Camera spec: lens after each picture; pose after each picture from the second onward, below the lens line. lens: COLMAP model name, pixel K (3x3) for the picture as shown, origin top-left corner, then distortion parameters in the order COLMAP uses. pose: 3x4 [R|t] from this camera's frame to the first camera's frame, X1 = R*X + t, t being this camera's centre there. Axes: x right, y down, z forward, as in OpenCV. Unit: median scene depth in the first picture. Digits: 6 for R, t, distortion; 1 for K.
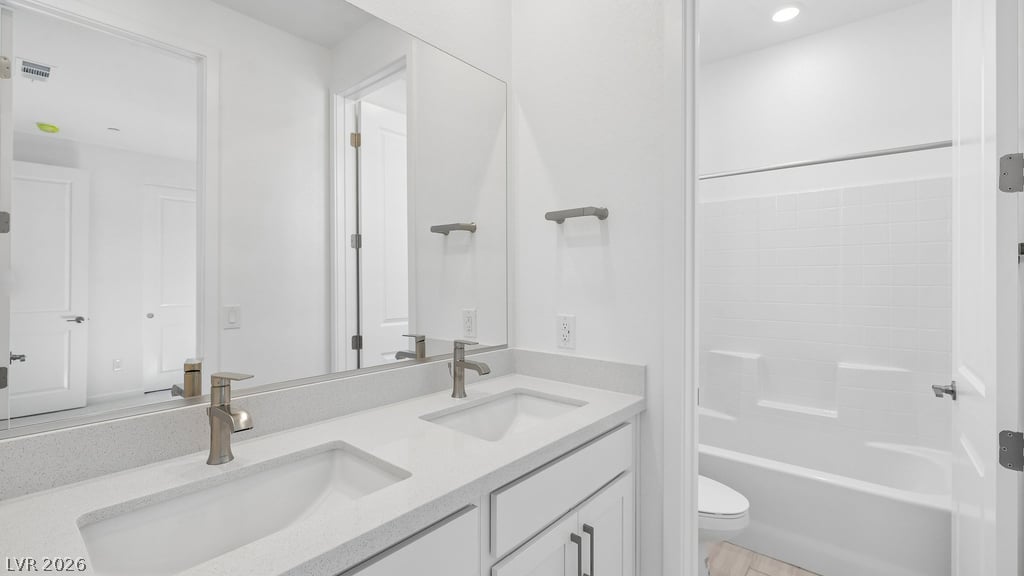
lens RADIAL K [[436.9, 0, 509.7], [0, 436.9, 286.6], [0, 0, 1]] dist [0.004395, 0.000096]
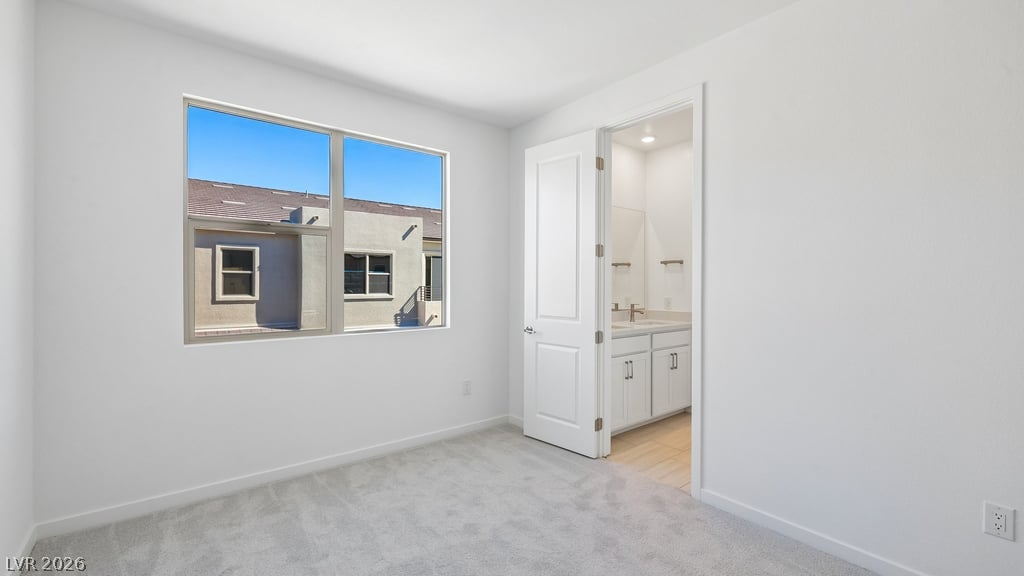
lens RADIAL K [[436.9, 0, 513.7], [0, 436.9, 290.9], [0, 0, 1]] dist [0.004395, 0.000096]
pose [[0.984137, 0.003791, -0.177370, -0.316835], [-0.003398, 0.999991, 0.002518, 0.019738], [0.177377, -0.001875, 0.984141, -1.771593]]
